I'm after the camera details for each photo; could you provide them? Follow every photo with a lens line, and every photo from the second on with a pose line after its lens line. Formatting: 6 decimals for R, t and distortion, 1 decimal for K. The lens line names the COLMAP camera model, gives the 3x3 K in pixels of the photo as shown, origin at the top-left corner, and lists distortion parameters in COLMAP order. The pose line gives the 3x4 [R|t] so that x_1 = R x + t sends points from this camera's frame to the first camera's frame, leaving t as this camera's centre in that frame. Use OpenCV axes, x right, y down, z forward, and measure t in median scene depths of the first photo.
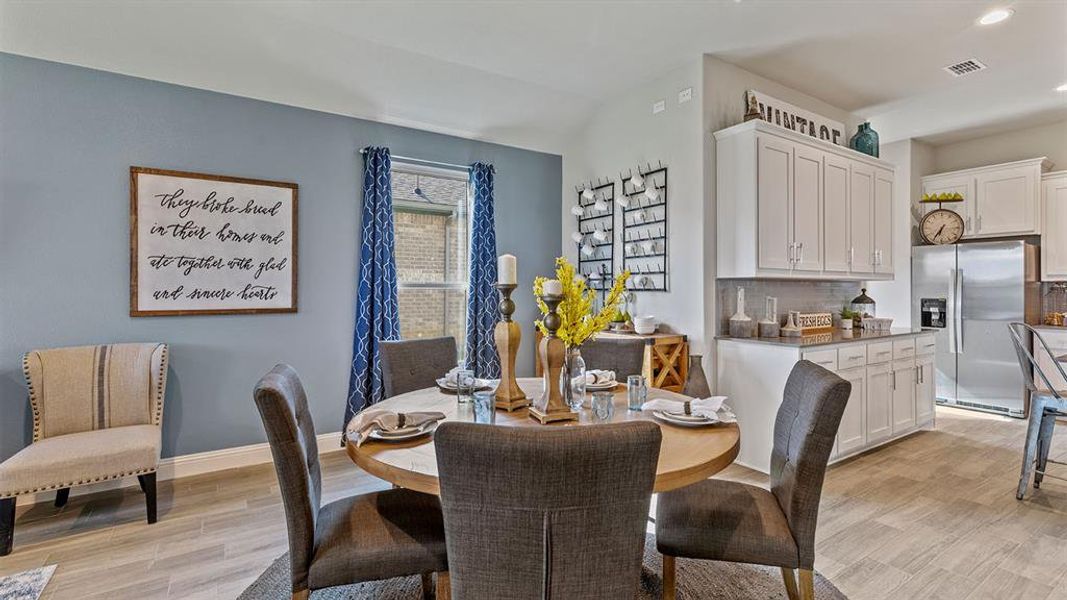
lens RADIAL K [[482.5, 0, 536.5], [0, 482.5, 287.1], [0, 0, 1]] dist [0.006776, -0.000231]
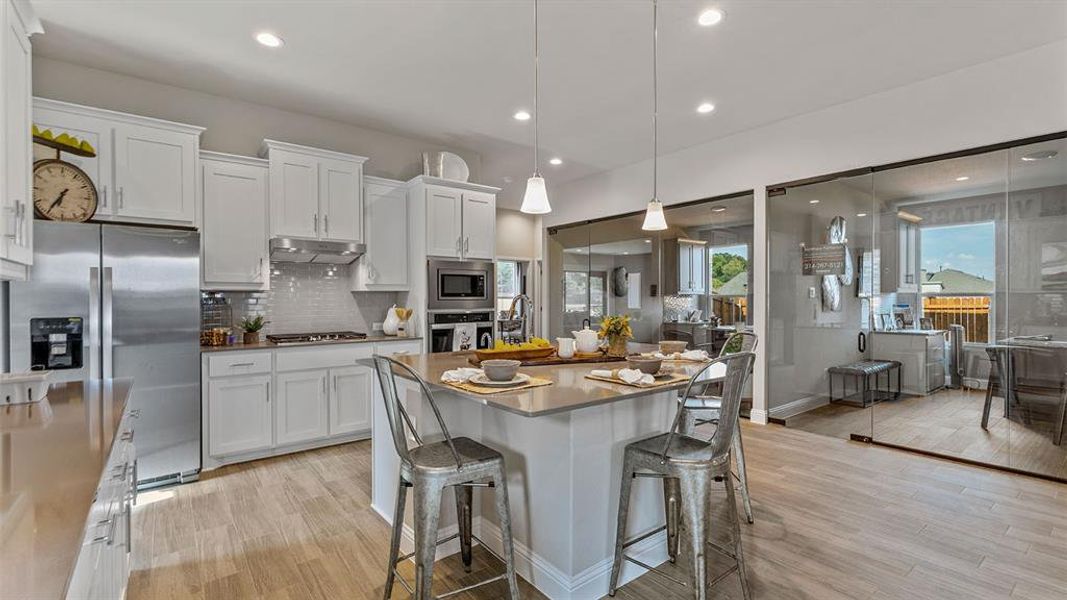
lens RADIAL K [[476.4, 0, 536.4], [0, 476.4, 301.3], [0, 0, 1]] dist [0.008088, -0.000764]
pose [[-0.084966, -0.005462, 0.996369, 0.334771], [-0.000298, 0.999985, 0.005457, 0.002831], [-0.996384, 0.000167, -0.084966, 0.739060]]
